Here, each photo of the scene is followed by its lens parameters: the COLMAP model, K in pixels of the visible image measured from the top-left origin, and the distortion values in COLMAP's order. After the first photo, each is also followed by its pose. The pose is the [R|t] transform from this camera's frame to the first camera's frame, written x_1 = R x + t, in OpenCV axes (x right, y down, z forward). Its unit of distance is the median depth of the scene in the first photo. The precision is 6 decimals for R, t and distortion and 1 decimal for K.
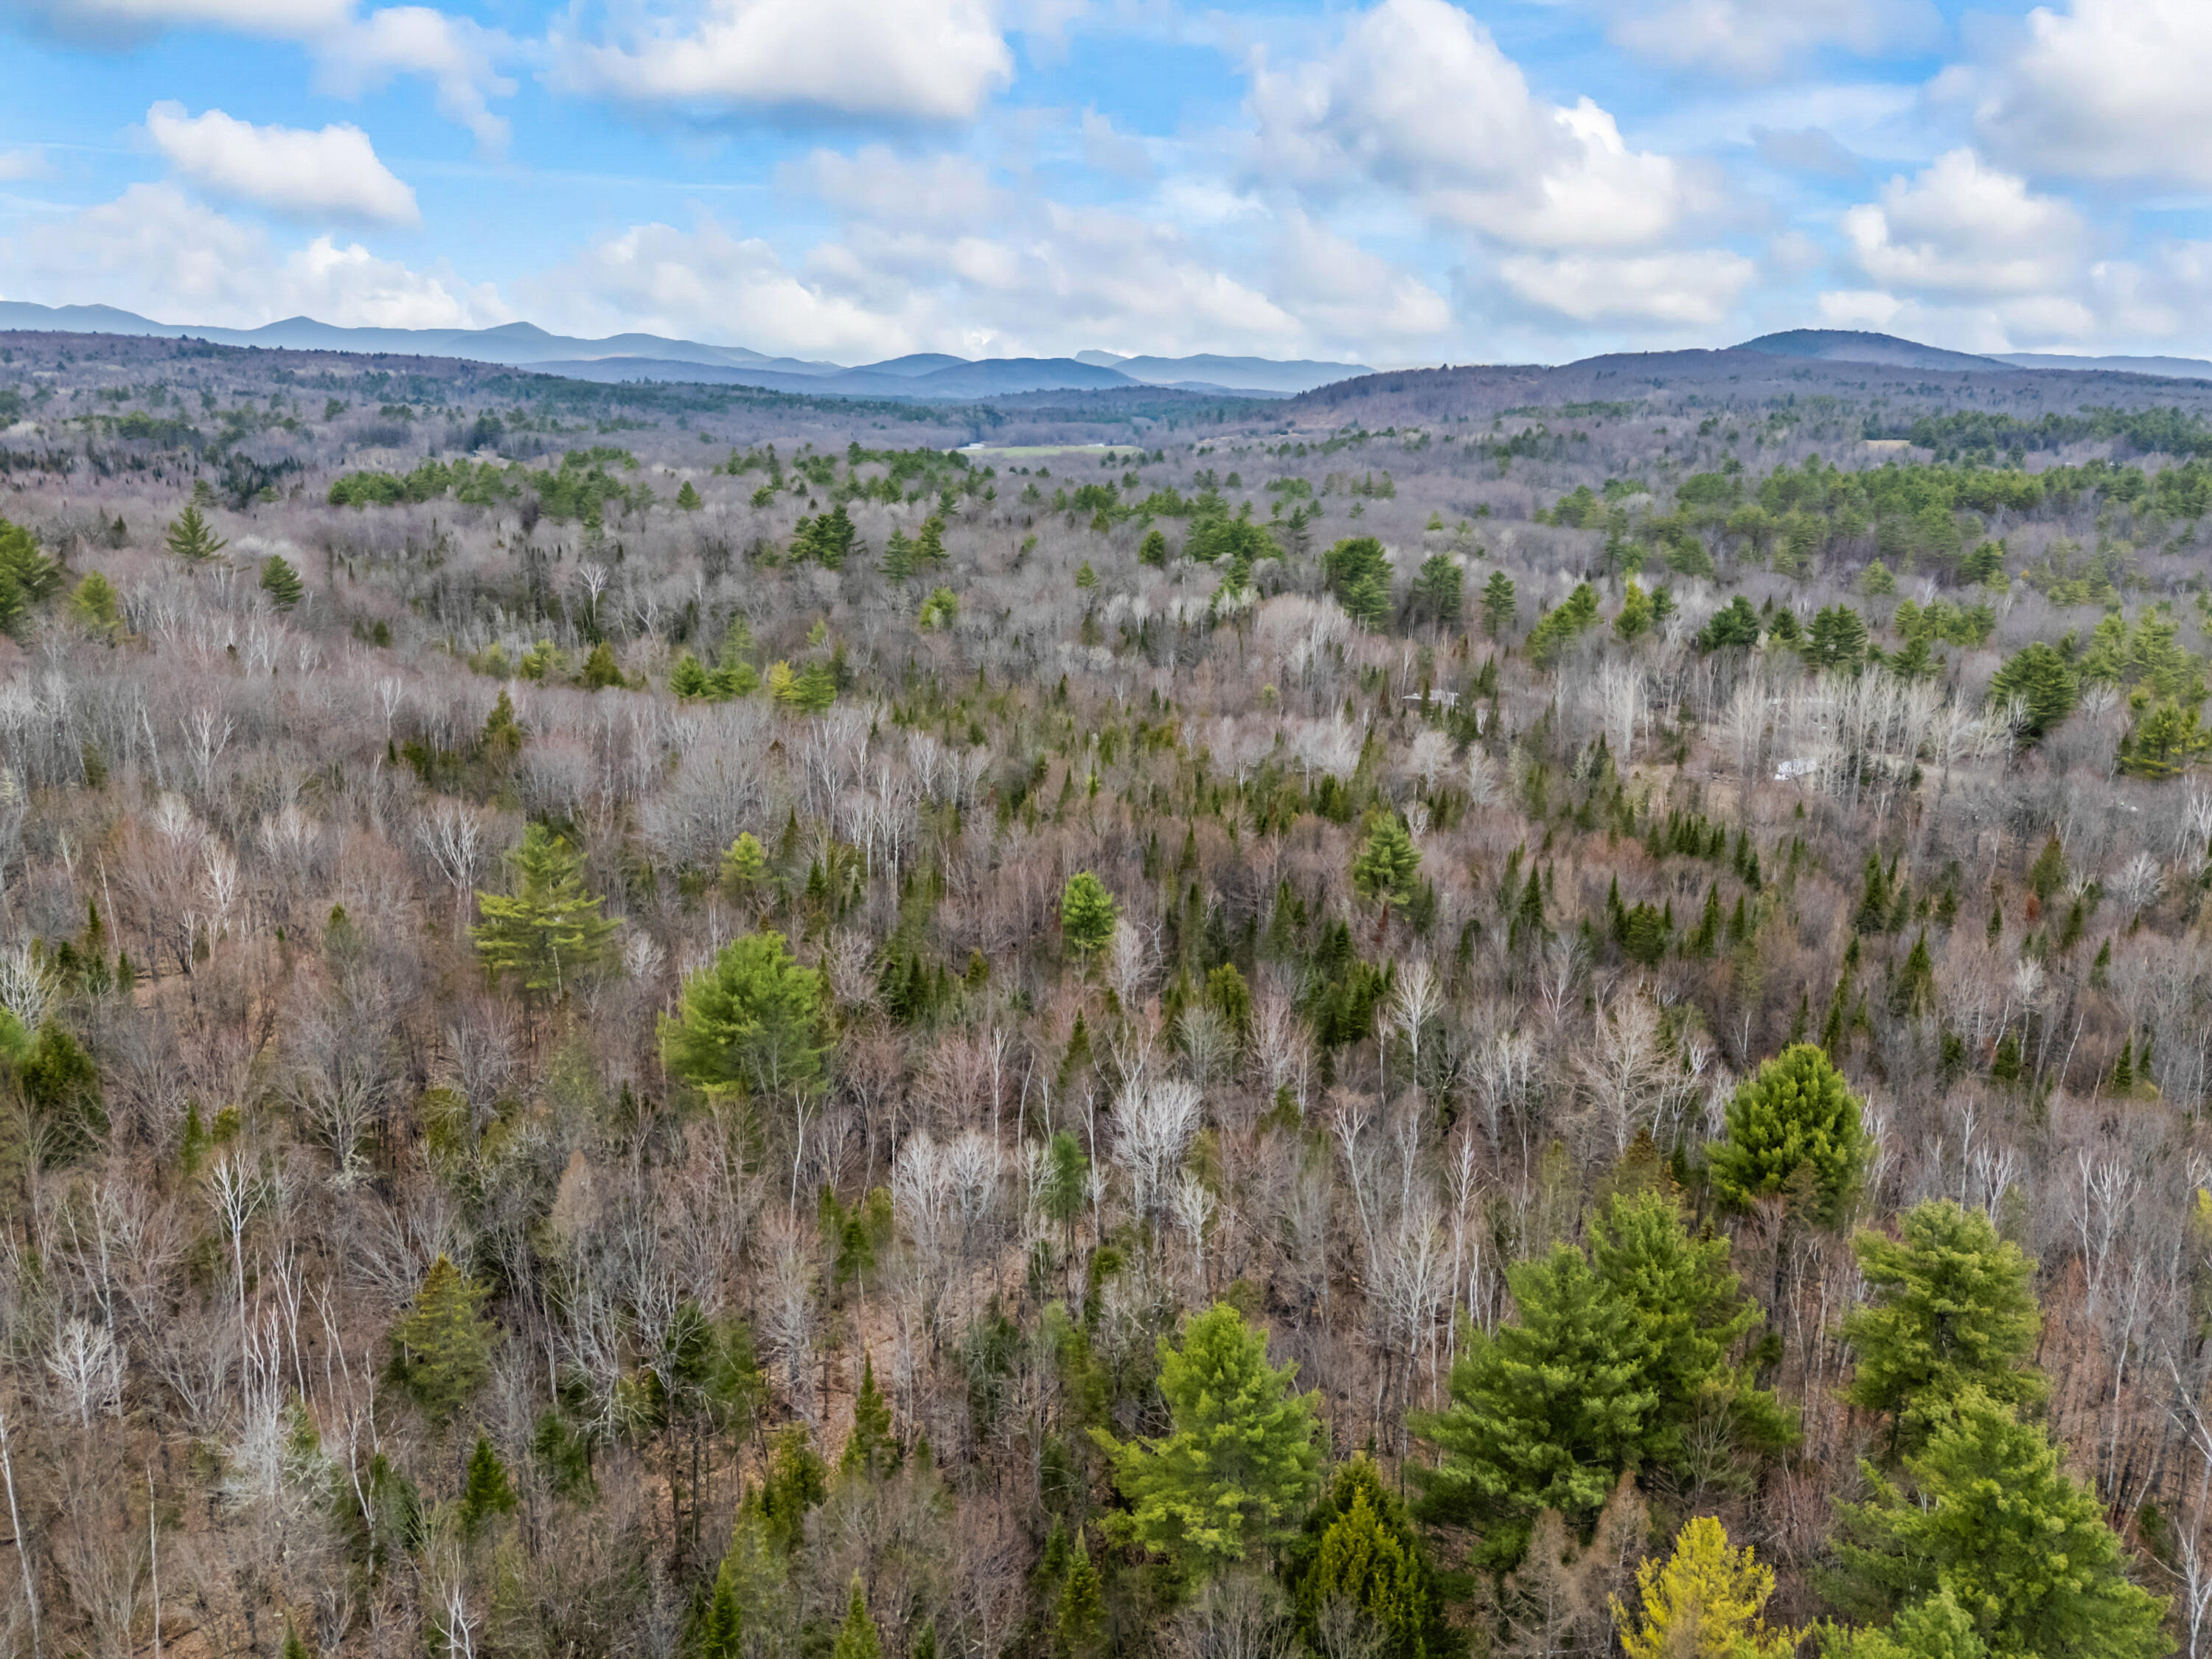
lens RADIAL K [[1657.6, 0, 1113.8], [0, 1657.6, 822.7], [0, 0, 1]] dist [0.069566, -0.056071]
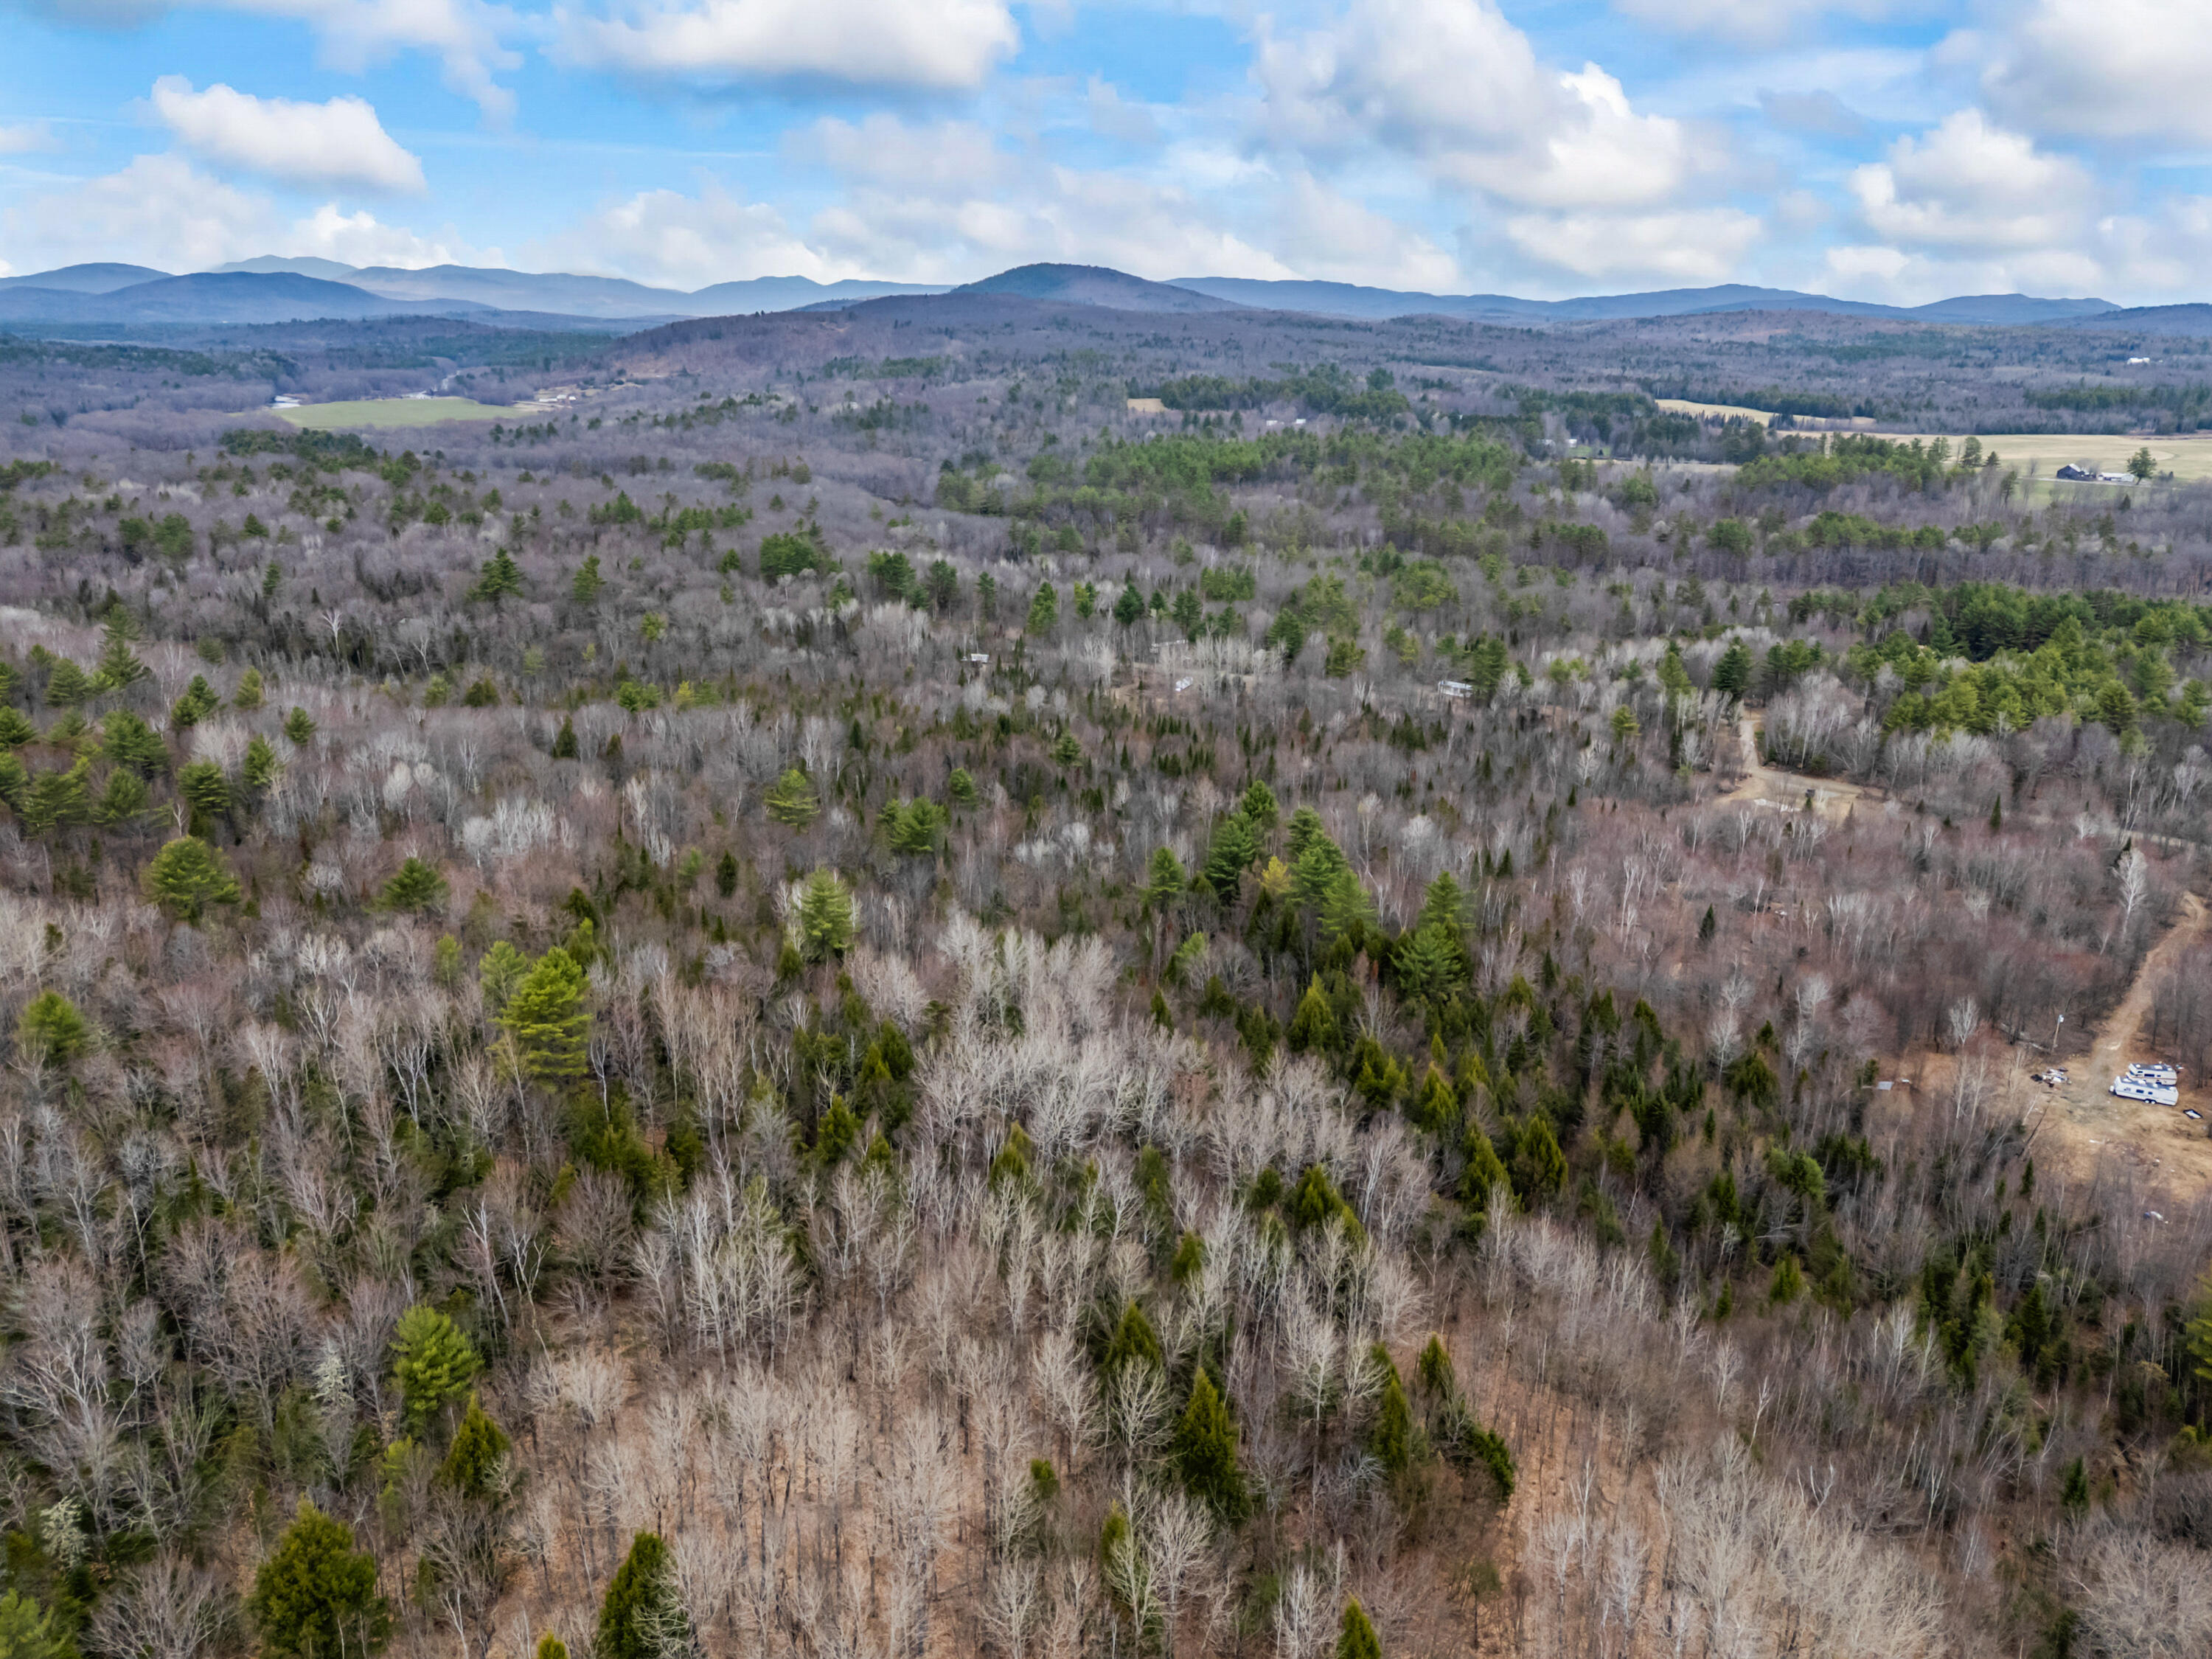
lens RADIAL K [[1630.1, 0, 1108.6], [0, 1630.1, 834.9], [0, 0, 1]] dist [0.057407, -0.035955]
pose [[0.913881, -0.133047, 0.383562, -0.265673], [0.109431, 0.990535, 0.082857, -0.015815], [-0.390955, -0.033748, 0.919791, -0.446376]]
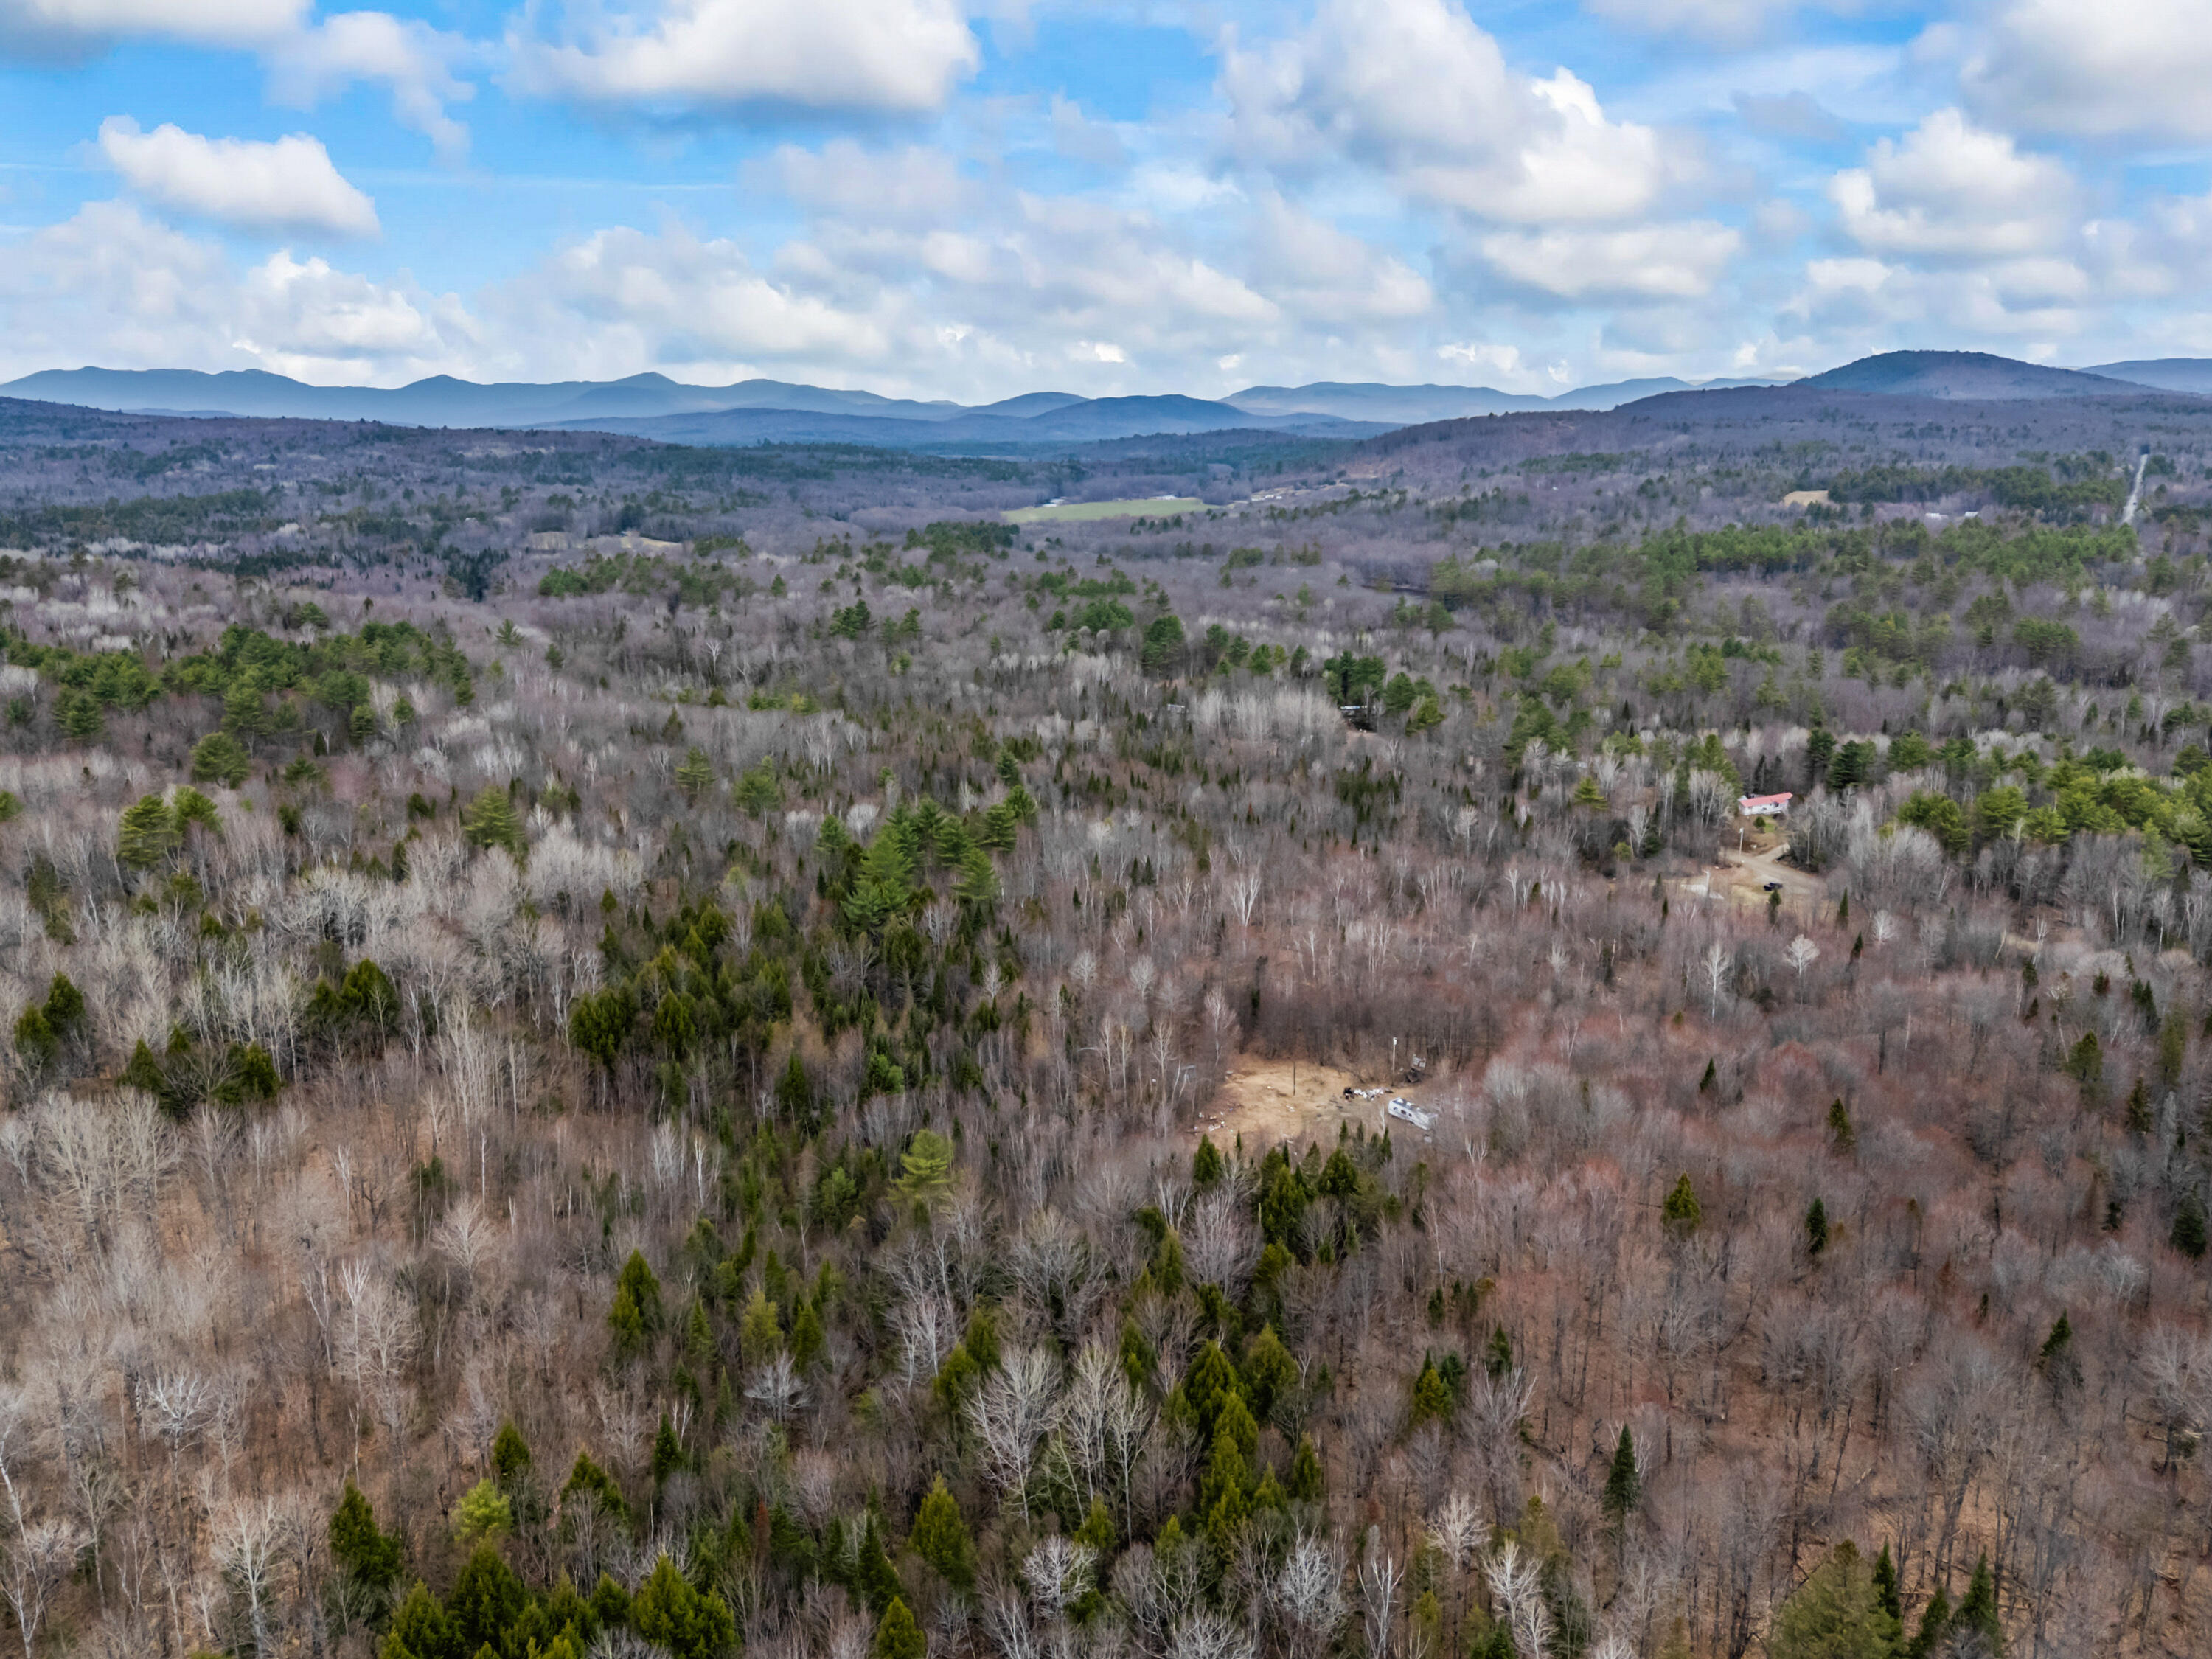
lens RADIAL K [[1695.9, 0, 1106.0], [0, 1695.9, 829.5], [0, 0, 1]] dist [0.140617, -0.274075]
pose [[0.996697, -0.010825, -0.080488, 0.214528], [0.009324, 0.999776, -0.019003, 0.071975], [0.080676, 0.018190, 0.996574, -0.668165]]
